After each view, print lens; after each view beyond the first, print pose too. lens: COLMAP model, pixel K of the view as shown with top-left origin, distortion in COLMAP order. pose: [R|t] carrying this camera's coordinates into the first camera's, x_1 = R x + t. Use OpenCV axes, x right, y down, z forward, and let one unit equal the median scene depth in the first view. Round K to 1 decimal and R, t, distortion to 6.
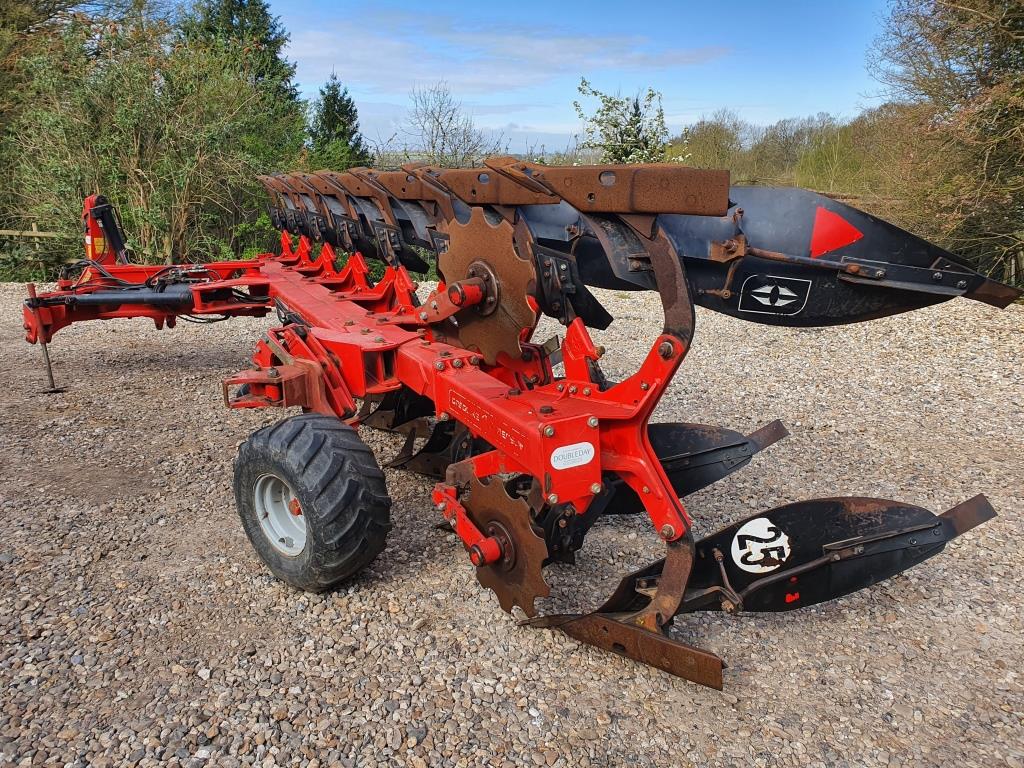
lens RADIAL K [[822.7, 0, 508.5], [0, 822.7, 377.9], [0, 0, 1]] dist [-0.000768, -0.005735]
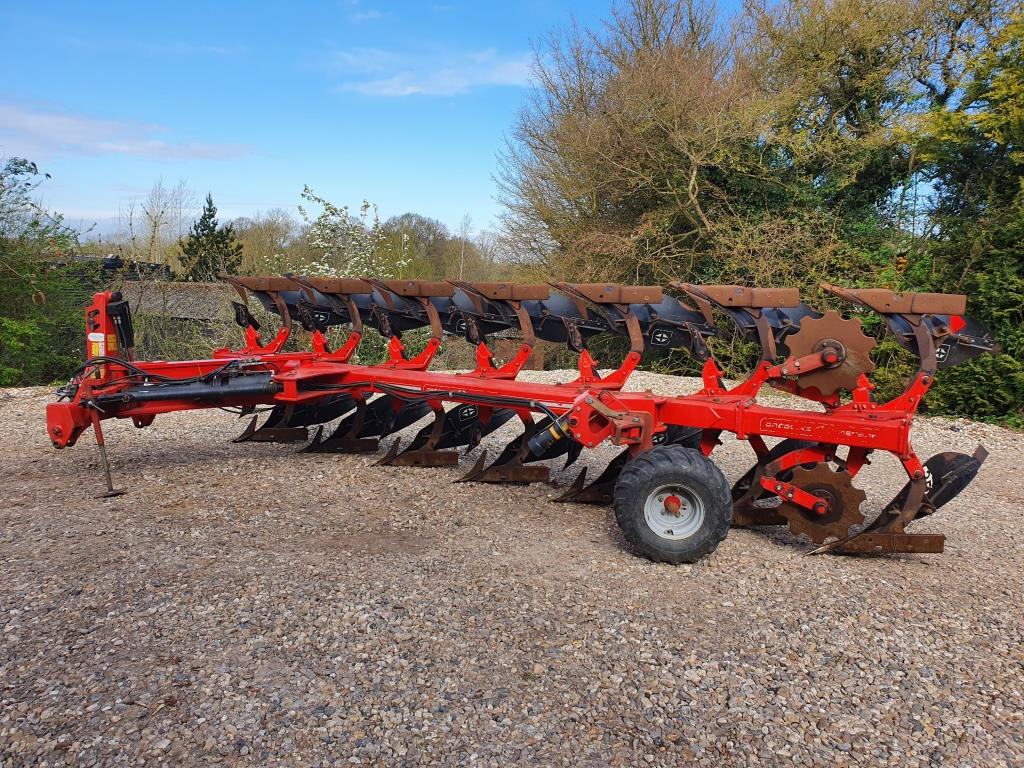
lens RADIAL K [[822.7, 0, 508.9], [0, 822.7, 385.2], [0, 0, 1]] dist [-0.000768, -0.005735]
pose [[0.838706, -0.048744, 0.542399, -1.555807], [0.103467, 0.992108, -0.070831, 0.013950], [-0.534666, 0.115527, 0.837130, -0.131235]]
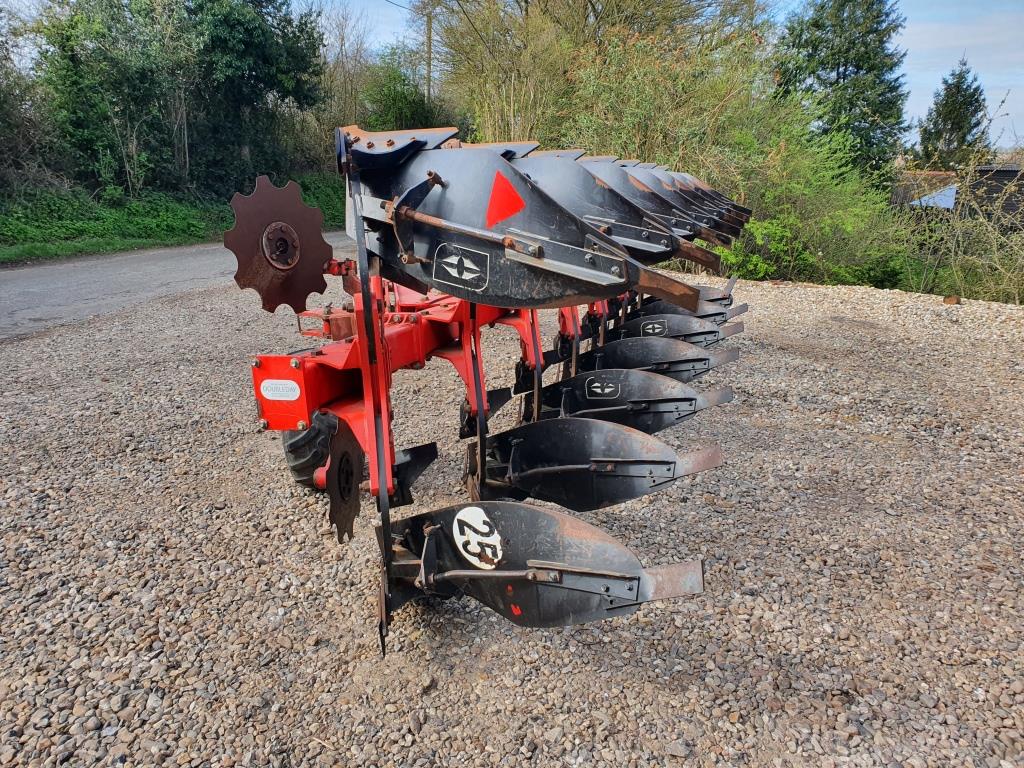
lens RADIAL K [[822.7, 0, 504.8], [0, 822.7, 386.3], [0, 0, 1]] dist [-0.000768, -0.005735]
pose [[0.724176, 0.177961, -0.666257, 0.916096], [-0.171710, 0.982233, 0.075723, -0.041870], [0.667896, 0.059566, 0.741867, 0.311148]]
